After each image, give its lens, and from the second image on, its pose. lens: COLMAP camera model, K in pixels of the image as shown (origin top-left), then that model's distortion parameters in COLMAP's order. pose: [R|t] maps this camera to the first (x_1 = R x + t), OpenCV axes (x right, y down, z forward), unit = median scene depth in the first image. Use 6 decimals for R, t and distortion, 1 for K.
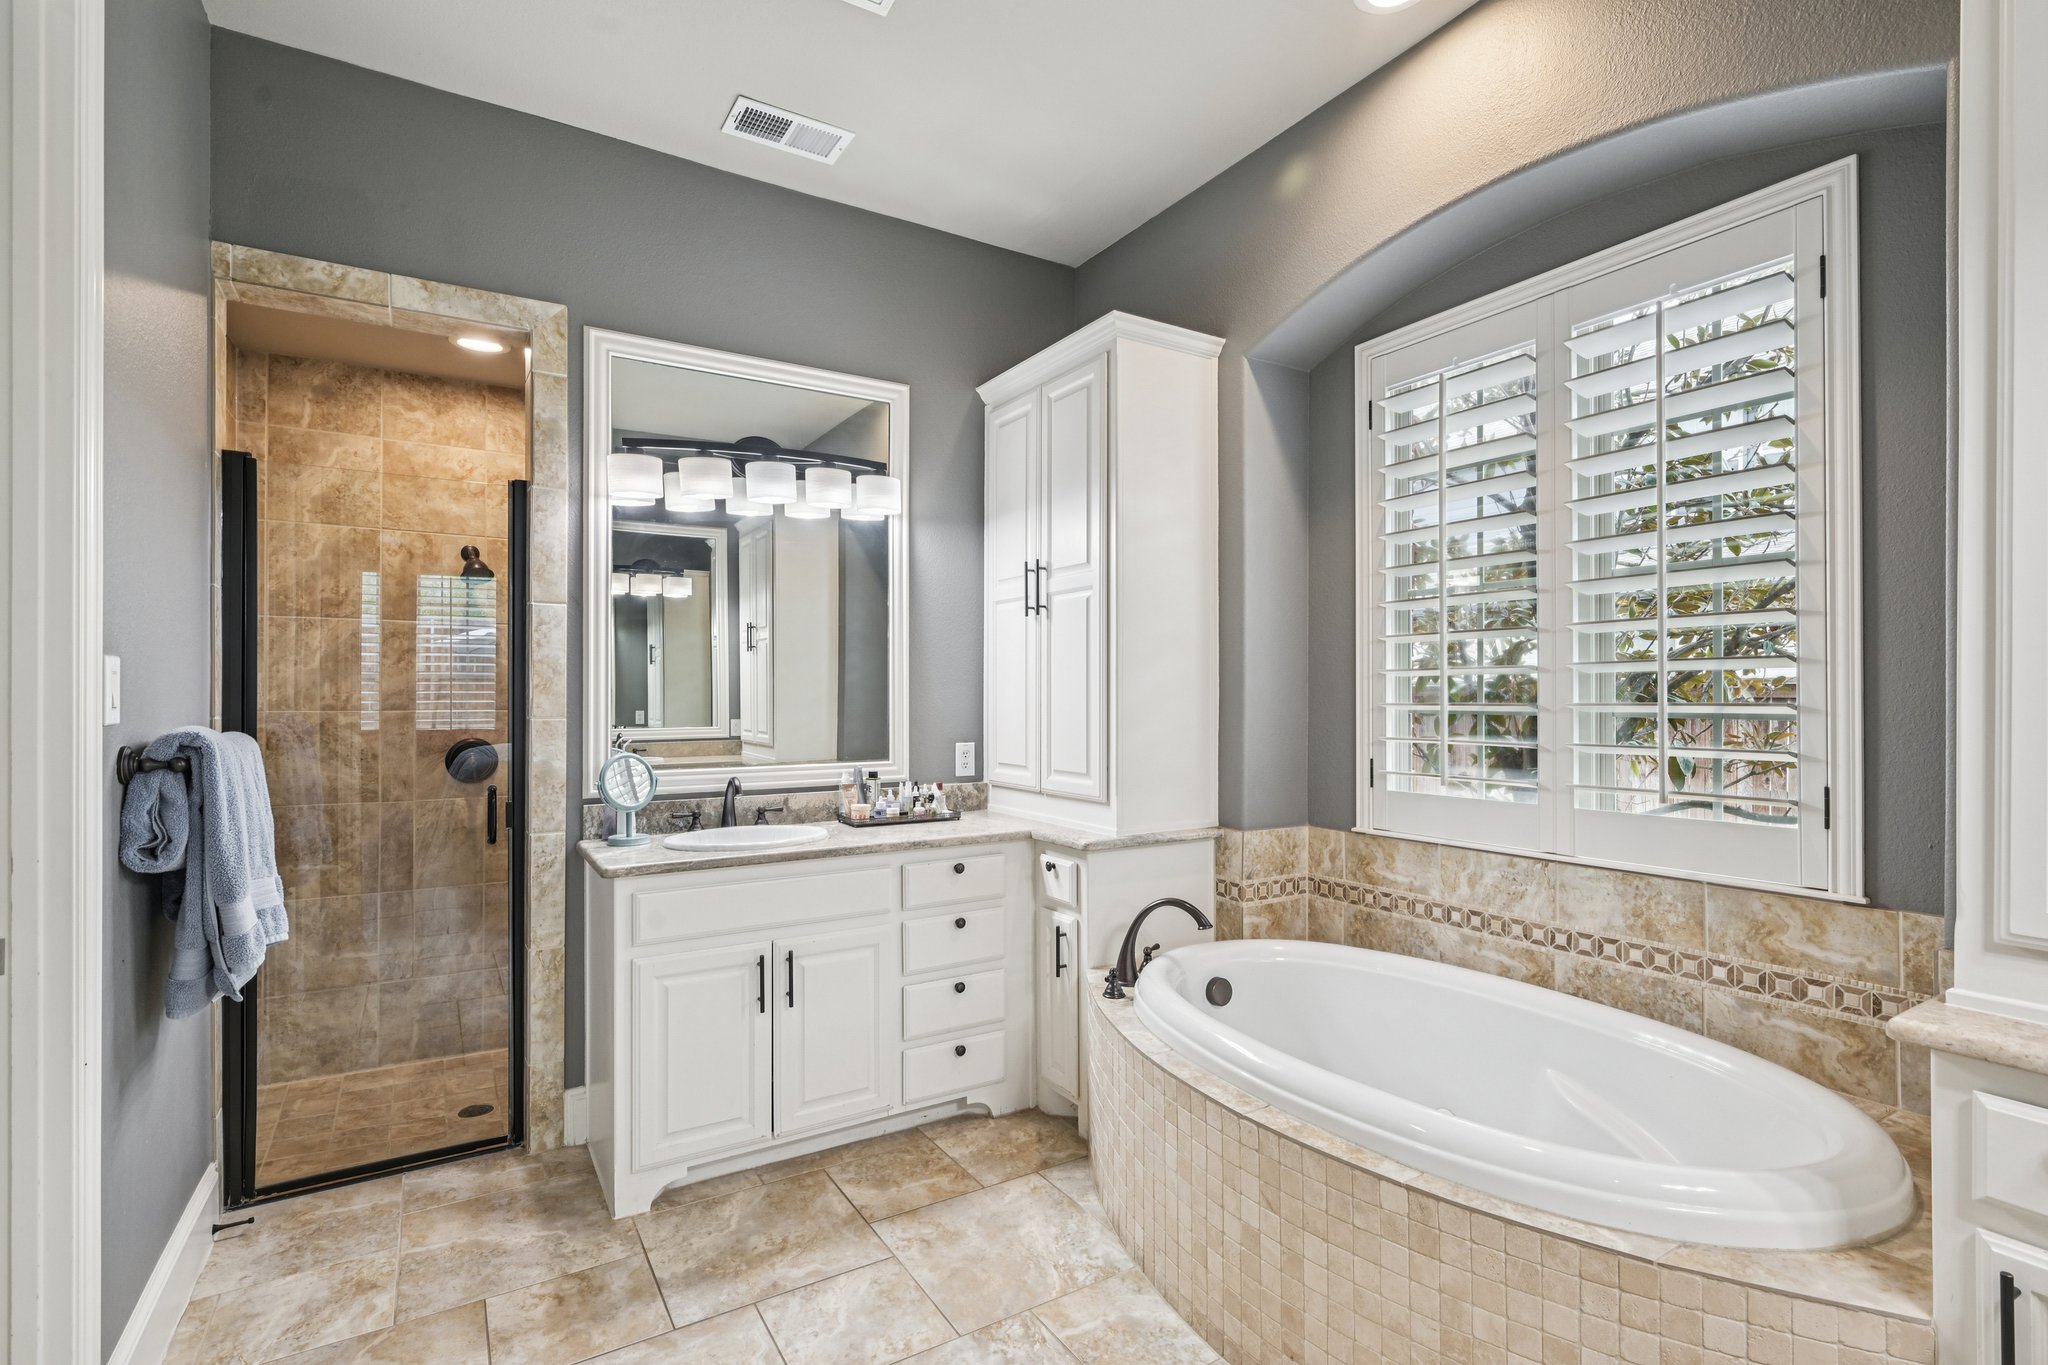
lens RADIAL K [[963.0, 0, 1016.8], [0, 963.0, 680.9], [0, 0, 1]] dist [-0.023479, -0.000546]
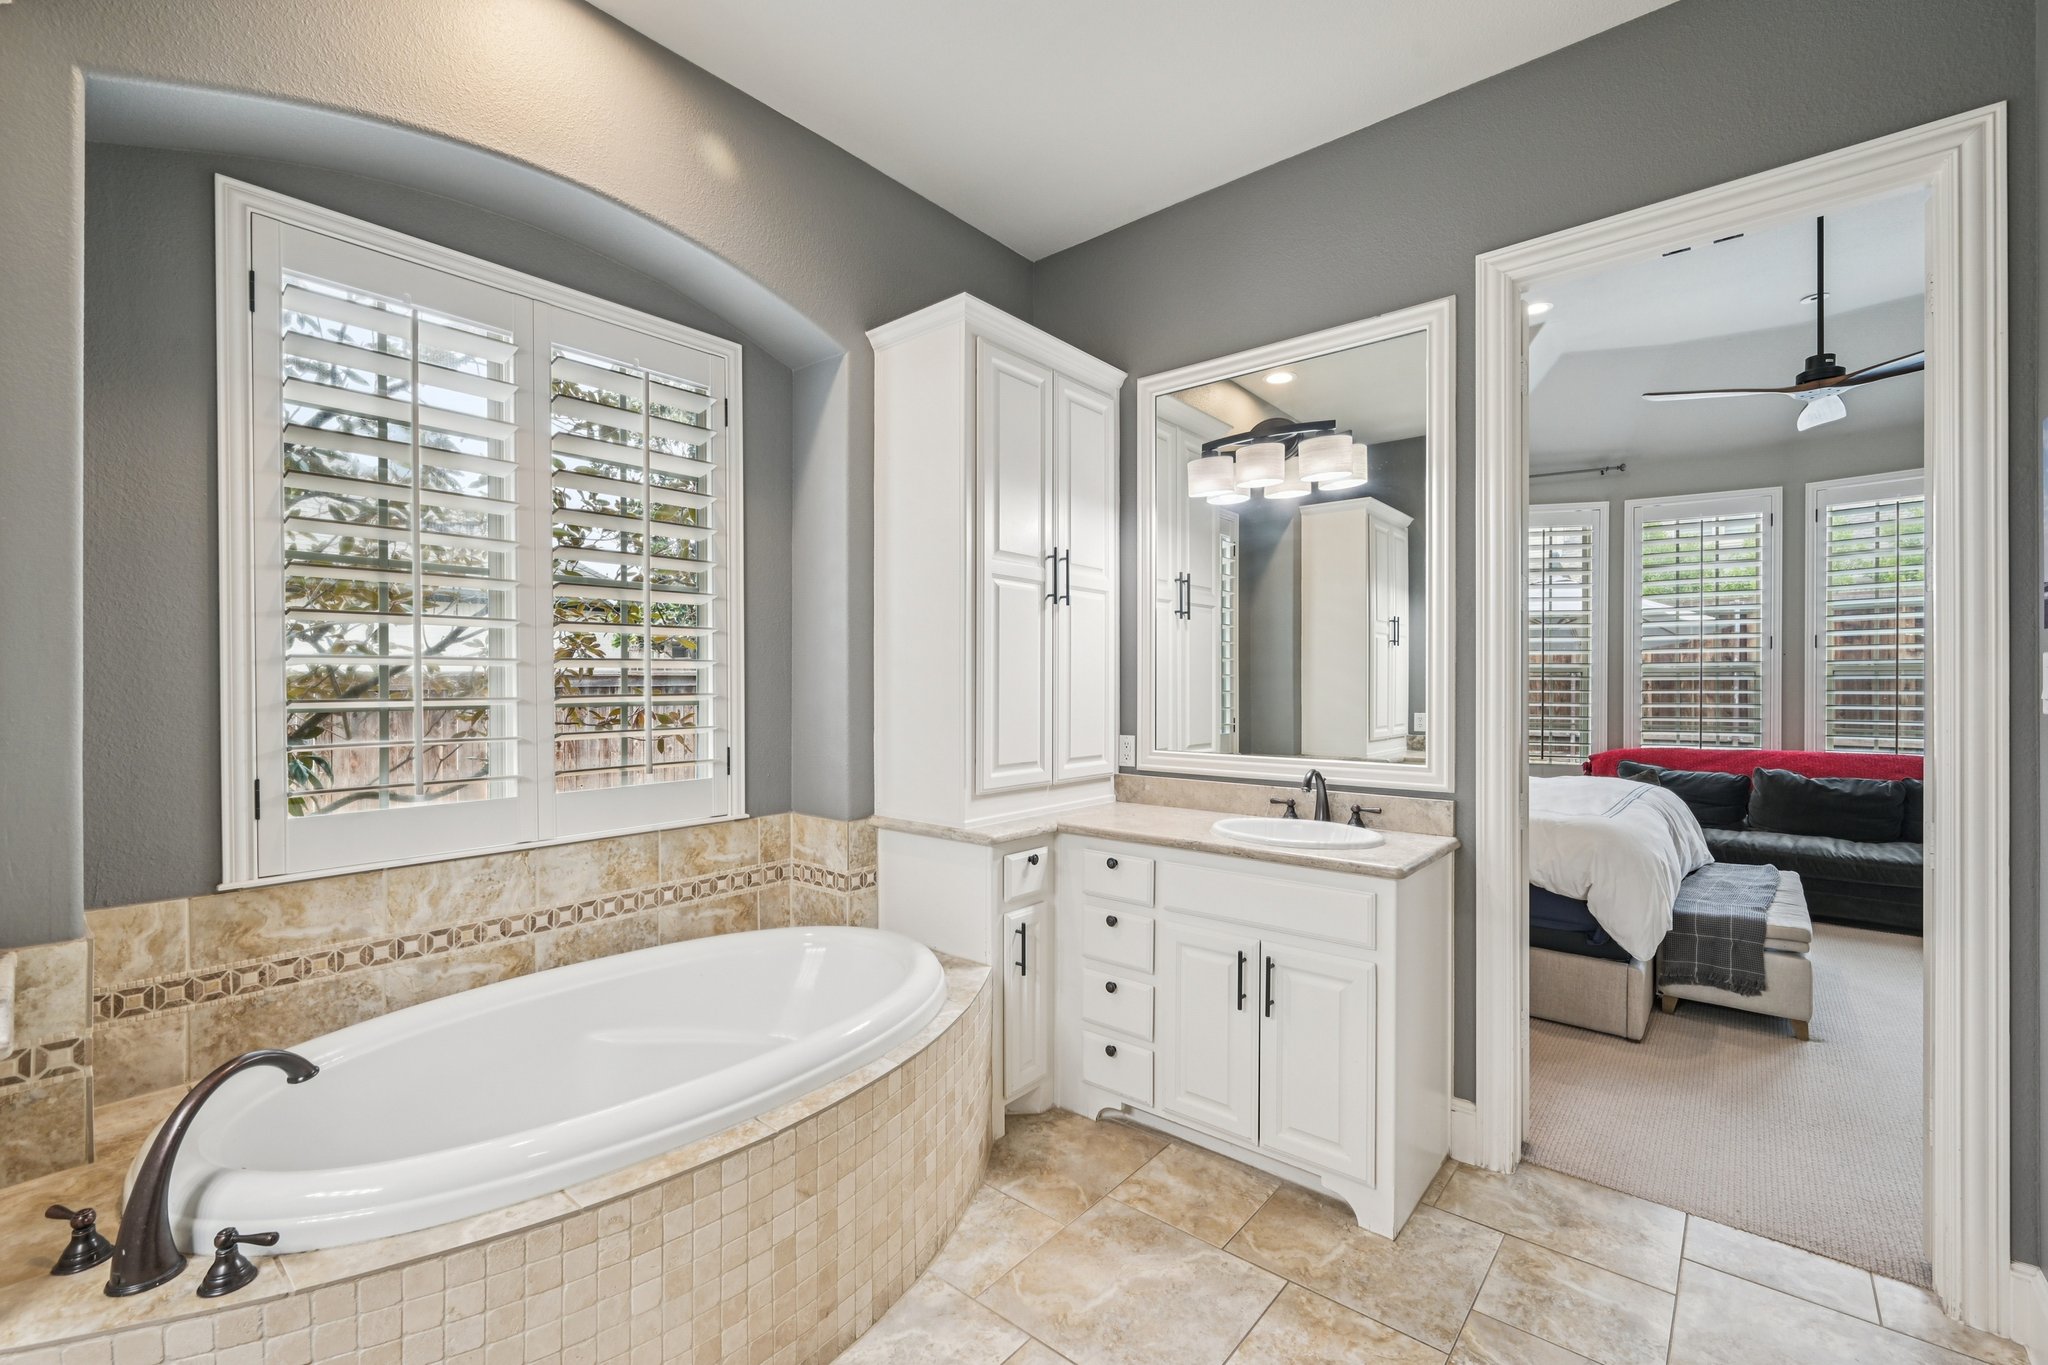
lens RADIAL K [[865.1, 0, 1016.4], [0, 865.1, 693.4], [0, 0, 1]] dist [0.003235, 0.000039]
pose [[-0.322334, -0.005759, 0.946609, -0.505865], [-0.007818, 0.999964, 0.003421, 0.013390], [-0.946594, -0.006297, -0.322367, 0.826121]]
